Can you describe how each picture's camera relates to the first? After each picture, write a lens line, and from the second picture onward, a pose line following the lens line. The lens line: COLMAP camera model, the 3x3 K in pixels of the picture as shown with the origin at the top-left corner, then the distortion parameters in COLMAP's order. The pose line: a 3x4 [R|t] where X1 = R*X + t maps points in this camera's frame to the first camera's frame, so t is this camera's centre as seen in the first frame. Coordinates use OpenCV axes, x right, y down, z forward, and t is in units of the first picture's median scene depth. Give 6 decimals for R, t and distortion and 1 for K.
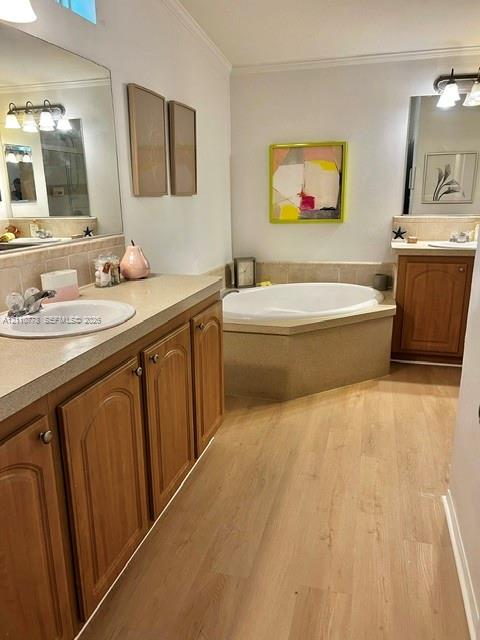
lens RADIAL K [[478.6, 0, 240.7], [0, 478.6, 319.9], [0, 0, 1]] dist [0.051953, -0.059232]
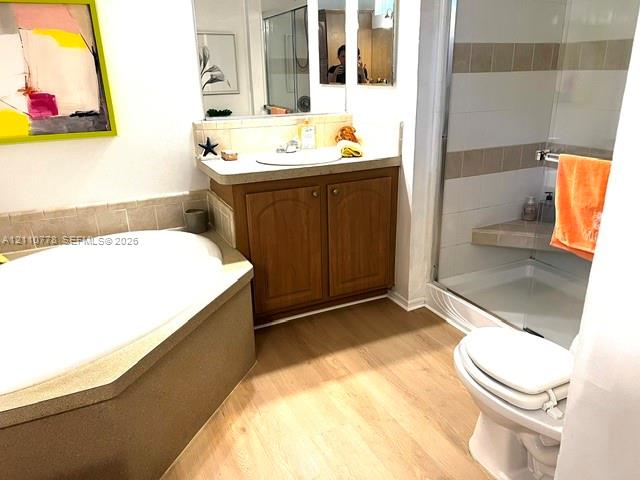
lens RADIAL K [[478.6, 0, 338.8], [0, 478.6, 243.4], [0, 0, 1]] dist [0.051953, -0.059232]
pose [[0.732977, -0.222557, 0.642817, -0.006893], [0.171525, 0.974900, 0.141949, -0.109506], [-0.658273, 0.006214, 0.752753, 0.355818]]
